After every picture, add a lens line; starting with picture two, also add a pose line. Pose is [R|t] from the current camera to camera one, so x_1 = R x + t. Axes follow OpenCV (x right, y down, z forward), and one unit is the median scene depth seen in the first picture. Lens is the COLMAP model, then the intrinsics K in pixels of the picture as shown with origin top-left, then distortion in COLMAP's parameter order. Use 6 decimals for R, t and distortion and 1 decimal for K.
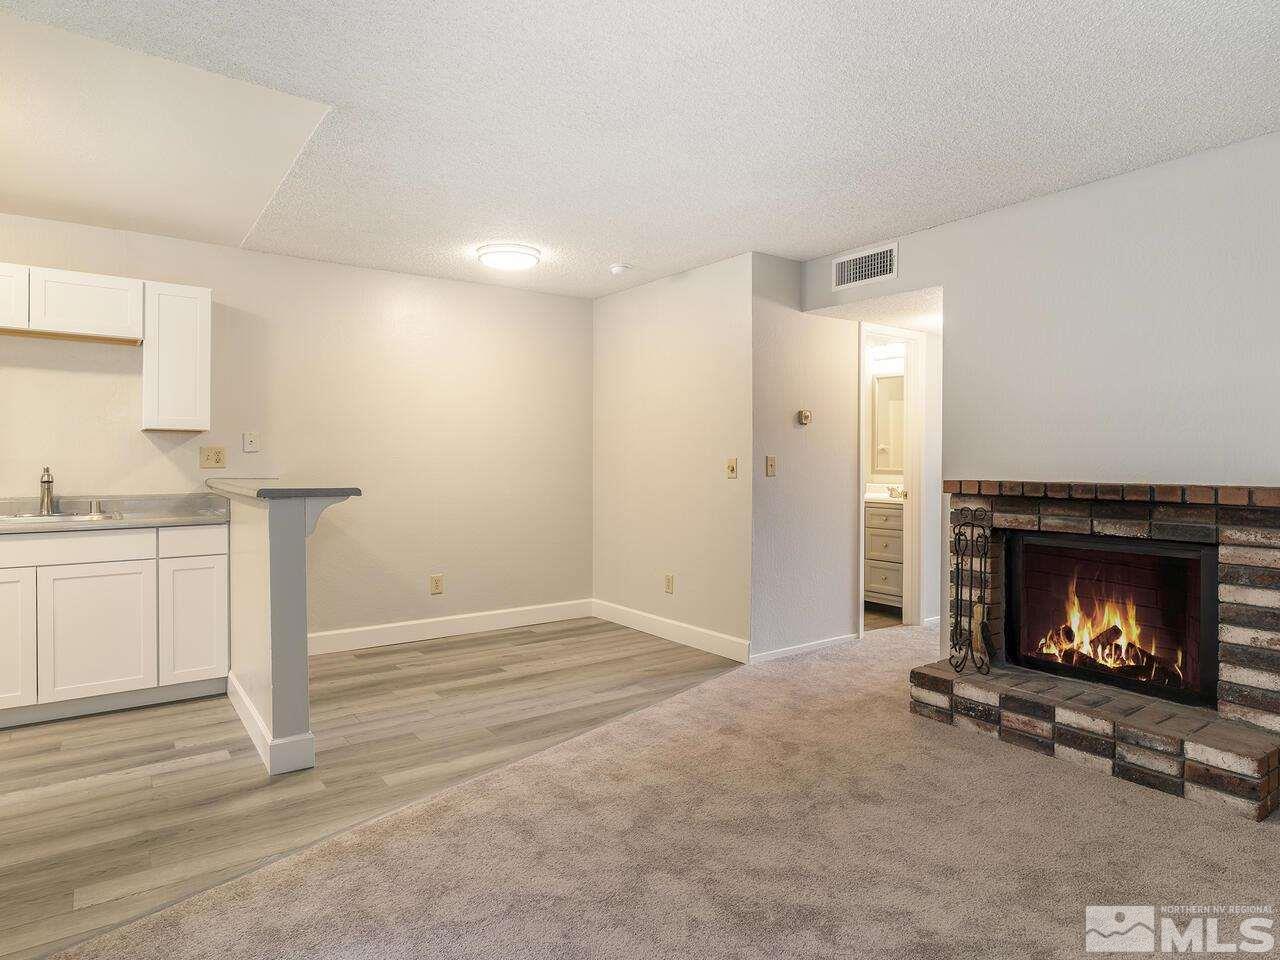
lens RADIAL K [[740.7, 0, 640.0], [0, 740.7, 481.0], [0, 0, 1]] dist [-0.003694, 0.002873]
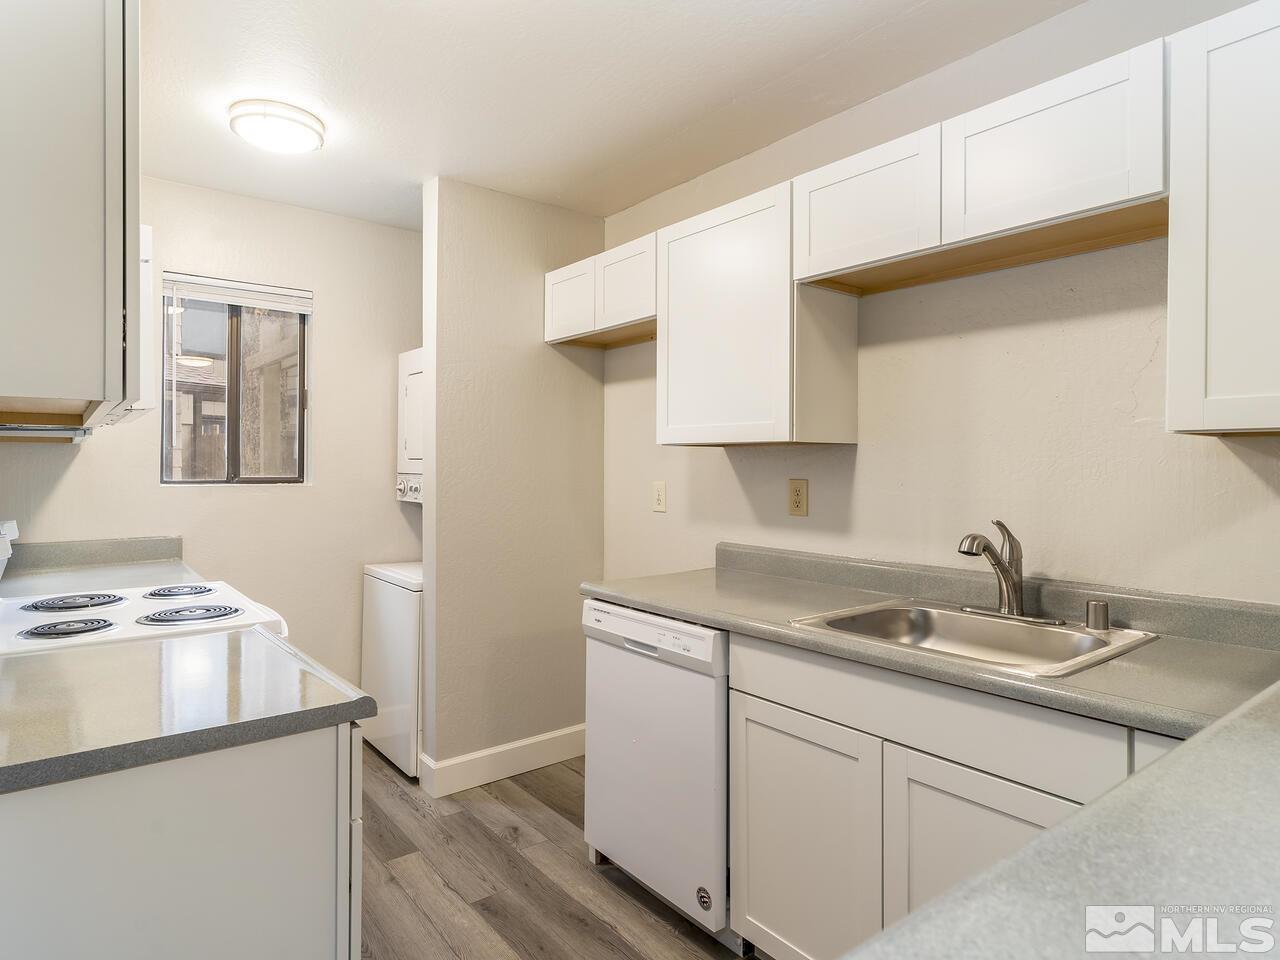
lens RADIAL K [[740.7, 0, 641.9], [0, 740.7, 473.5], [0, 0, 1]] dist [-0.003694, 0.002873]
pose [[0.056129, 0.009001, -0.998383, -0.306554], [-0.027552, 0.999593, 0.007463, -0.046524], [0.998043, 0.027088, 0.056354, 0.702978]]
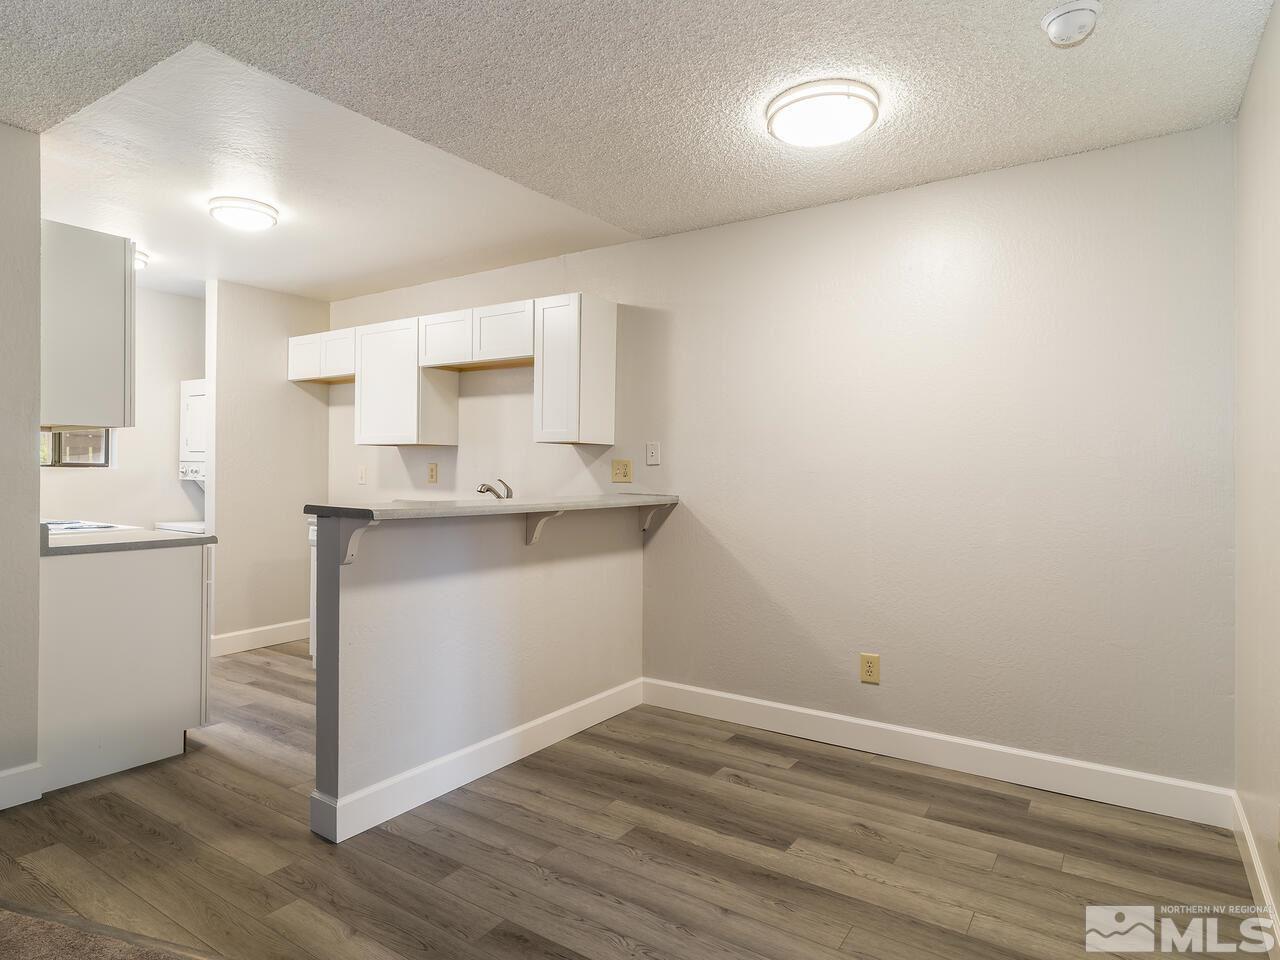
lens RADIAL K [[740.7, 0, 632.1], [0, 740.7, 472.0], [0, 0, 1]] dist [-0.003694, 0.002873]
pose [[0.347825, 0.007138, -0.937532, 0.345203], [-0.030485, 0.999528, -0.003700, -0.031704], [0.937064, 0.029868, 0.347878, 0.760628]]
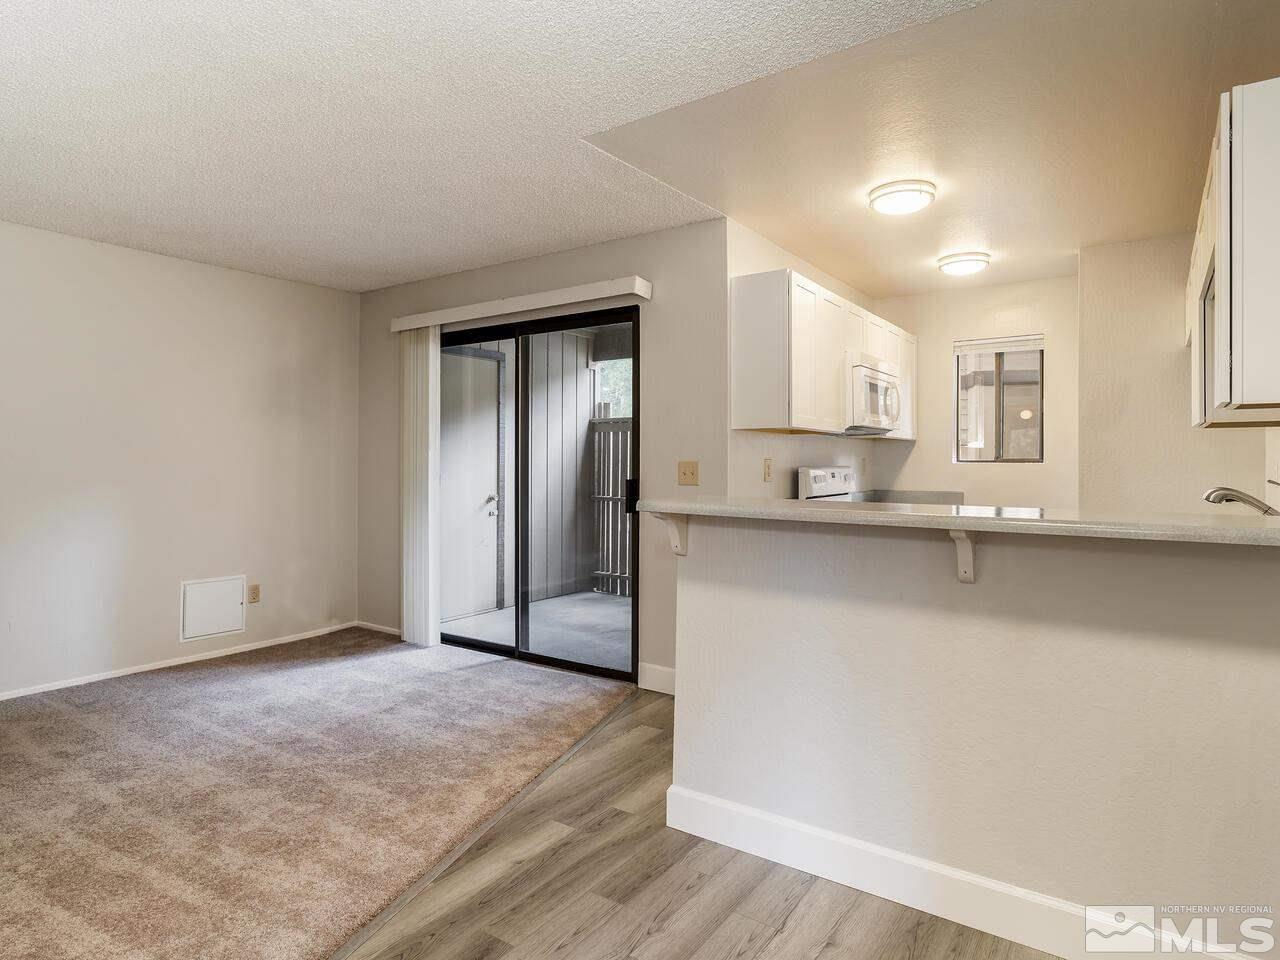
lens RADIAL K [[740.7, 0, 649.5], [0, 740.7, 449.8], [0, 0, 1]] dist [-0.003694, 0.002873]
pose [[-0.935964, -0.006765, -0.352030, -0.089348], [-0.009988, 0.999923, 0.007340, -0.042135], [0.351954, 0.010386, -0.935960, 1.351215]]
